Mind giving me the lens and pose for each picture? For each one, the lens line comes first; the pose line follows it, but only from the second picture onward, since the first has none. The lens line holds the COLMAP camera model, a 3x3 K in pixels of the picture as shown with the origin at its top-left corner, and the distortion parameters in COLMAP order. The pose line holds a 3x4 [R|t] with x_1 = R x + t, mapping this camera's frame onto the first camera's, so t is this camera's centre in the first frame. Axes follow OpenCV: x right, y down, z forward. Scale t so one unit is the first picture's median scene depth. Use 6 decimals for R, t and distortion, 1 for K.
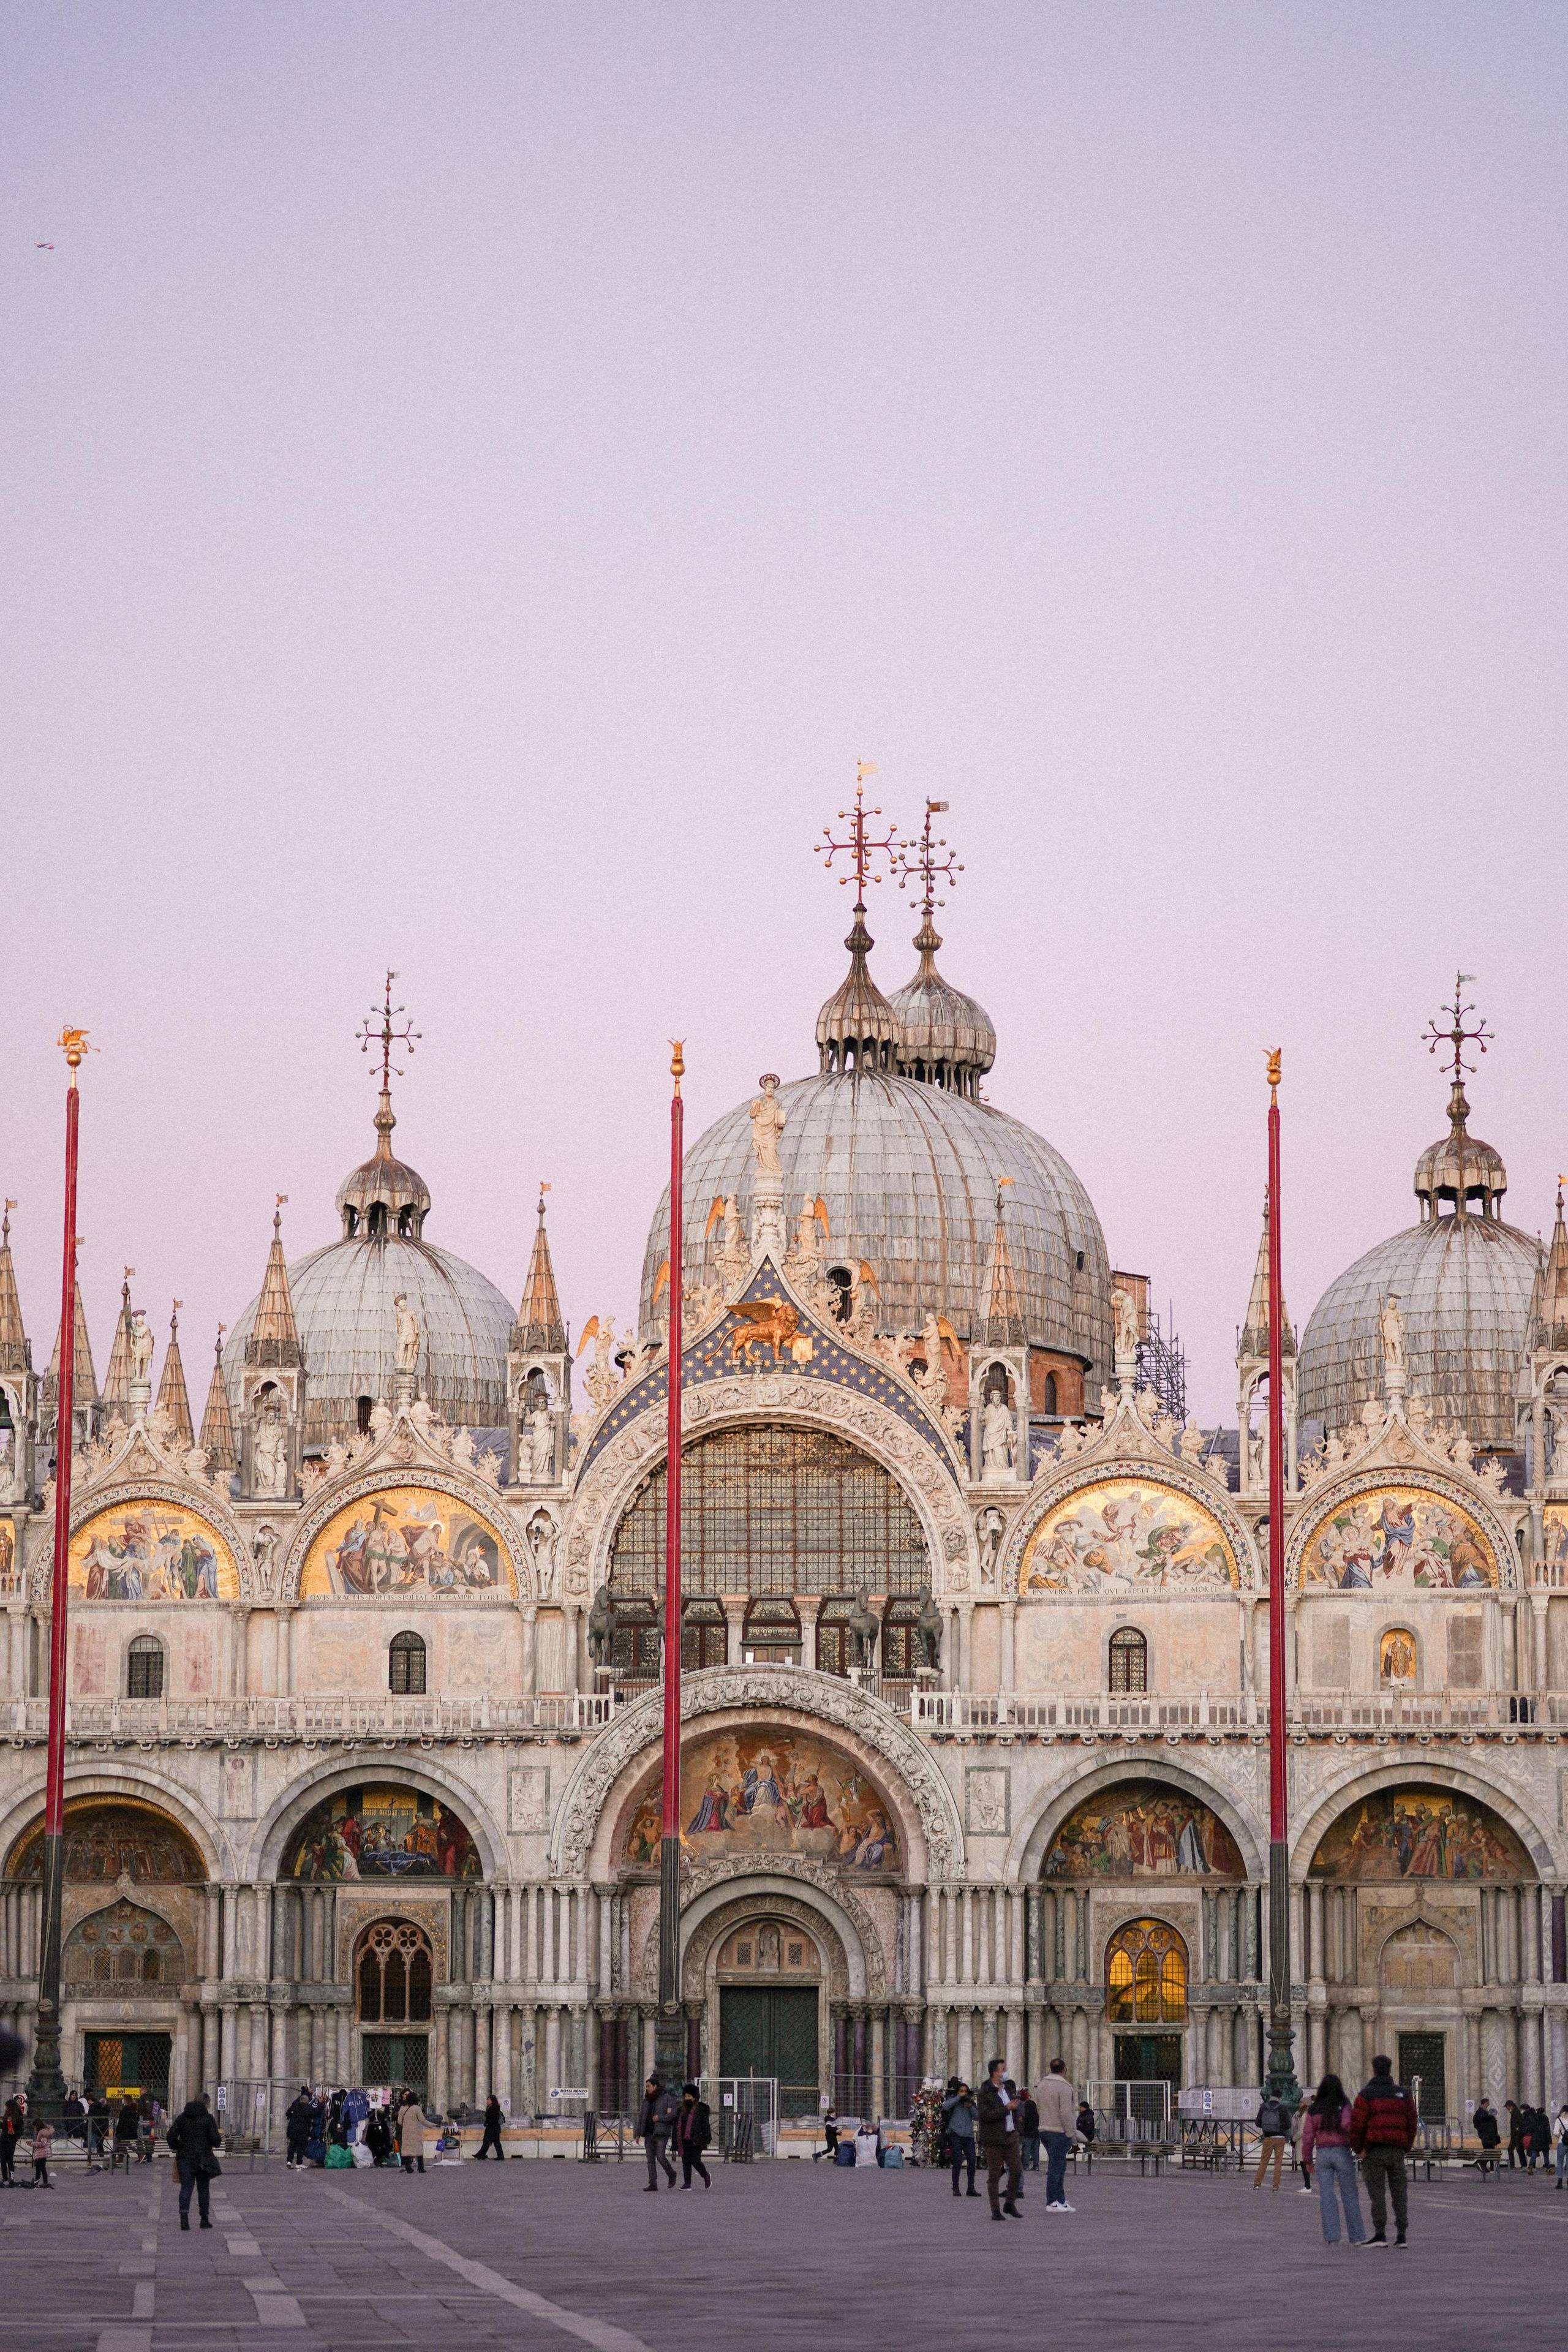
lens RADIAL K [[5548.7, 0, 784.0], [0, 5548.7, 1176.0], [0, 0, 1]] dist [0.135820, -0.041093]
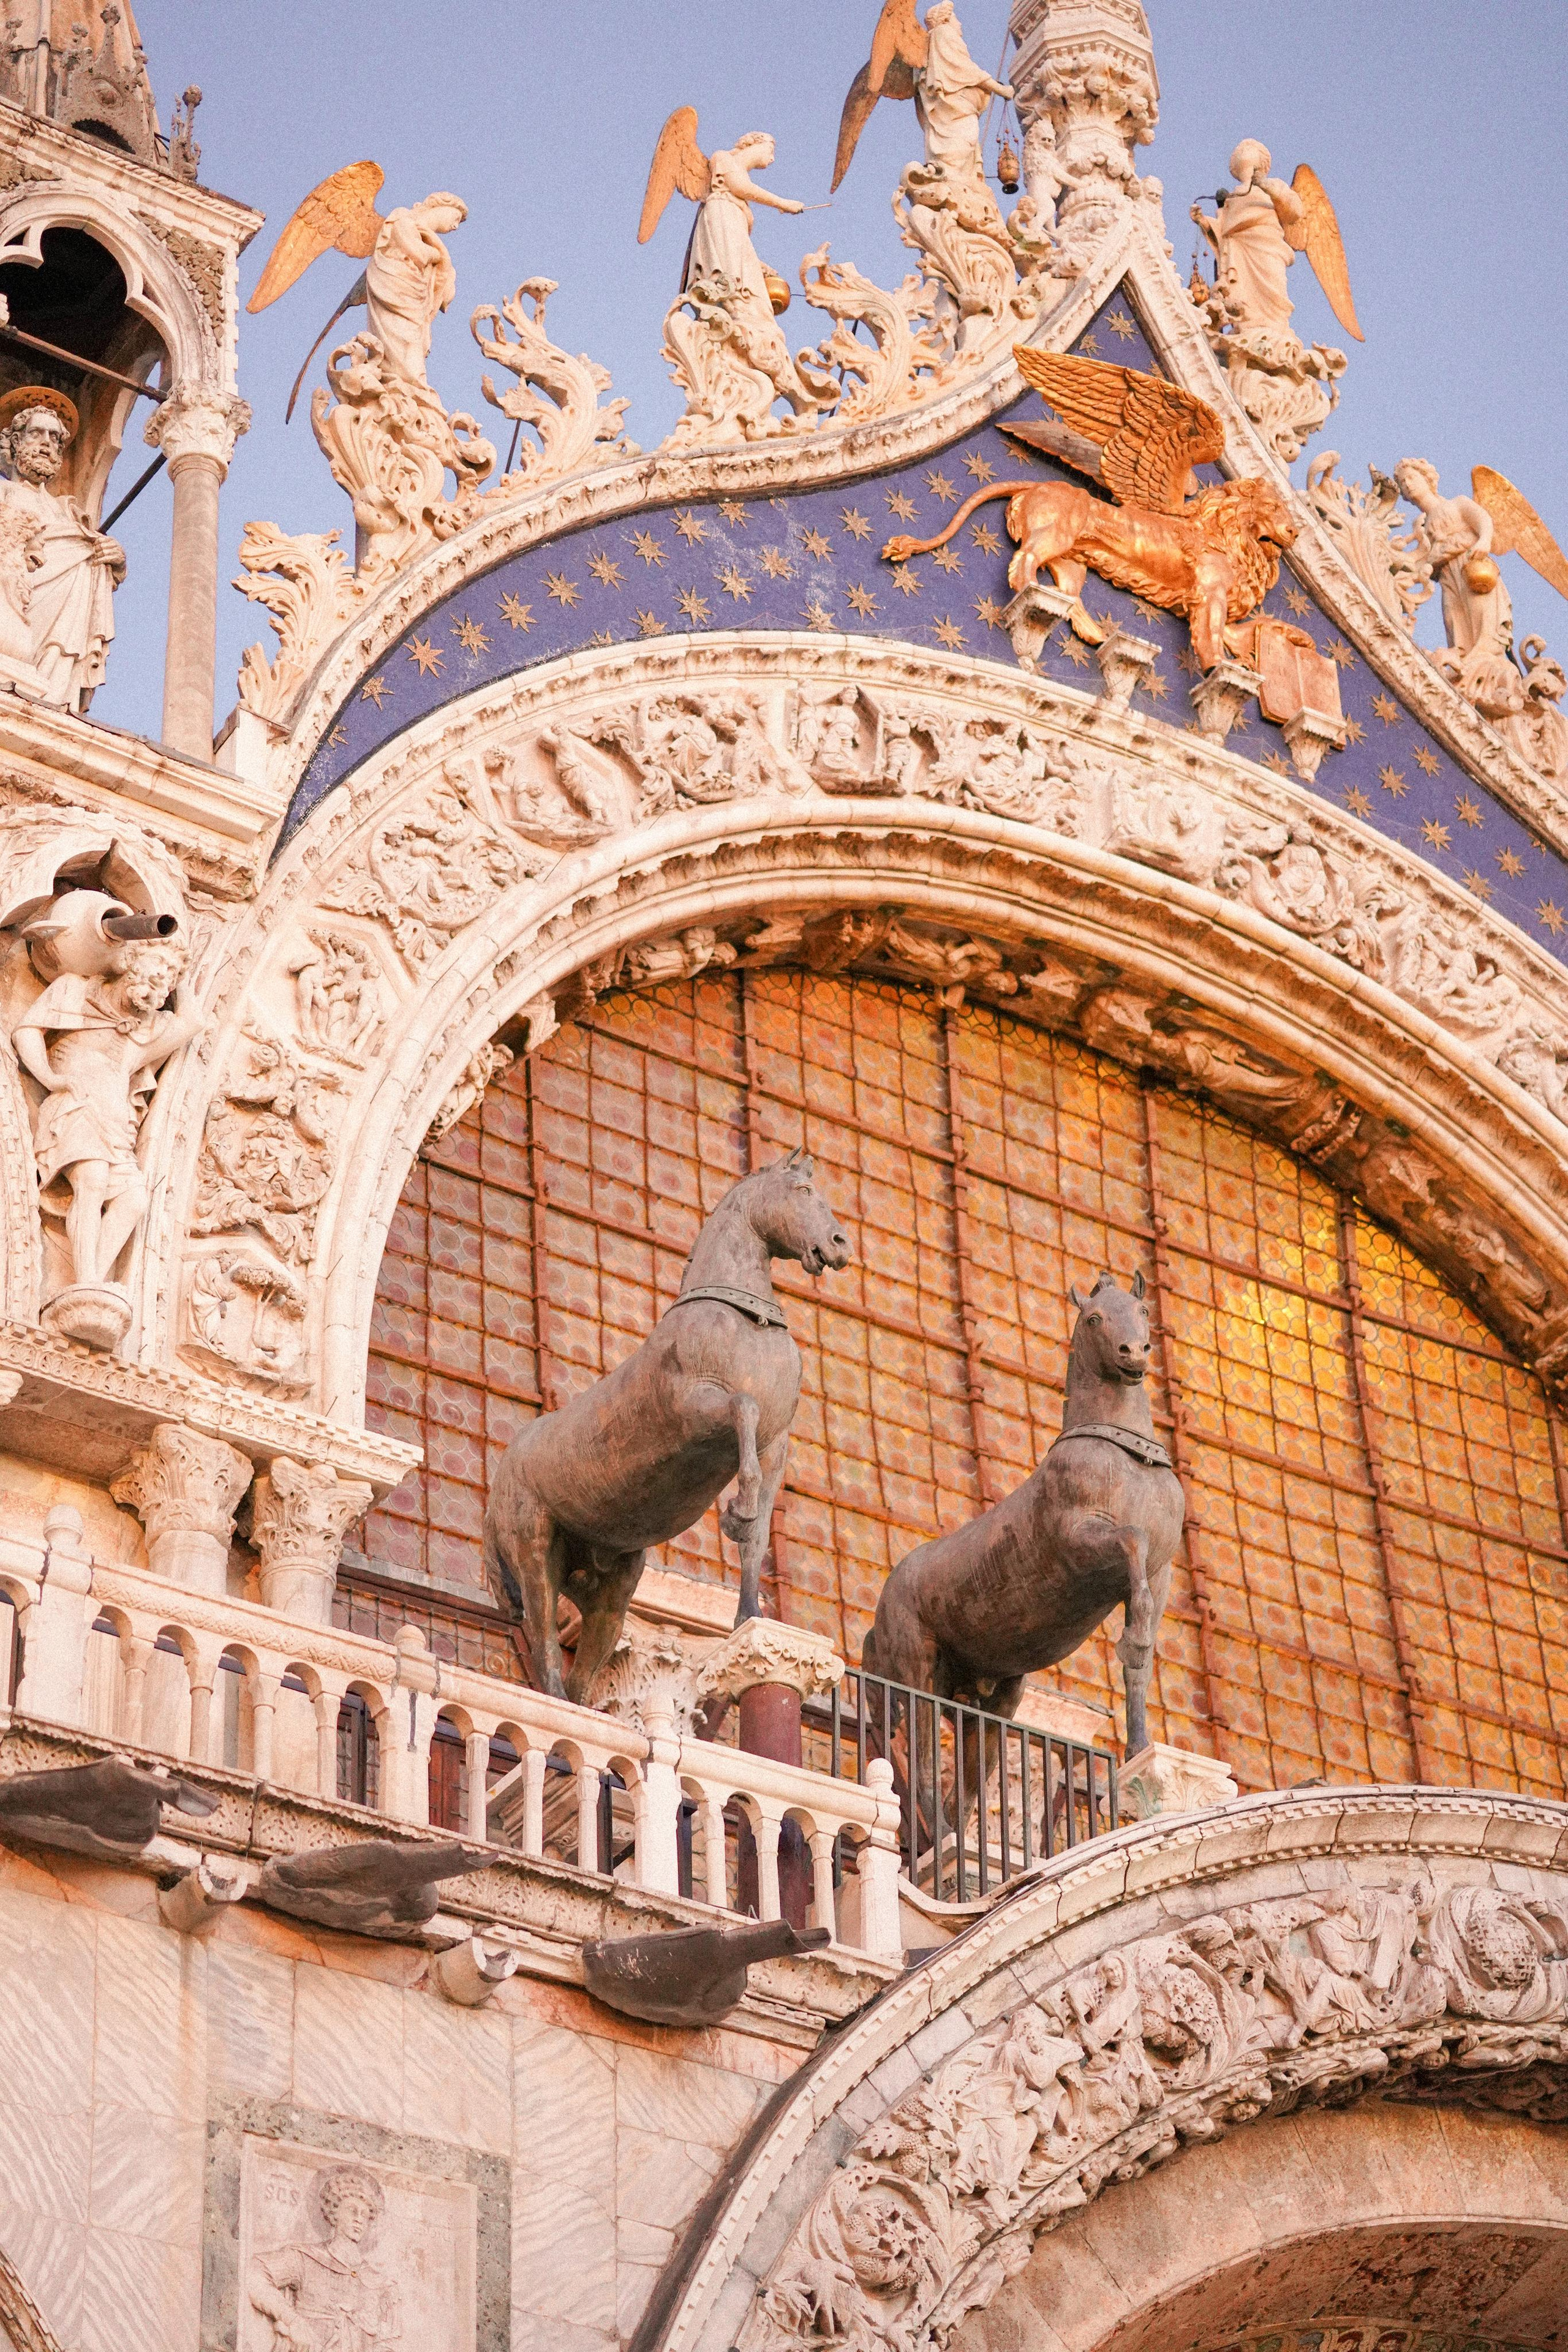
lens RADIAL K [[5605.4, 0, 777.2], [0, 5605.4, 1120.2], [0, 0, 1]] dist [0.182604, -0.269926]
pose [[0.777931, 0.356043, 0.517742, -0.109796], [-0.067059, 0.866309, -0.494987, 0.145310], [-0.624761, 0.350346, 0.697804, 0.876259]]
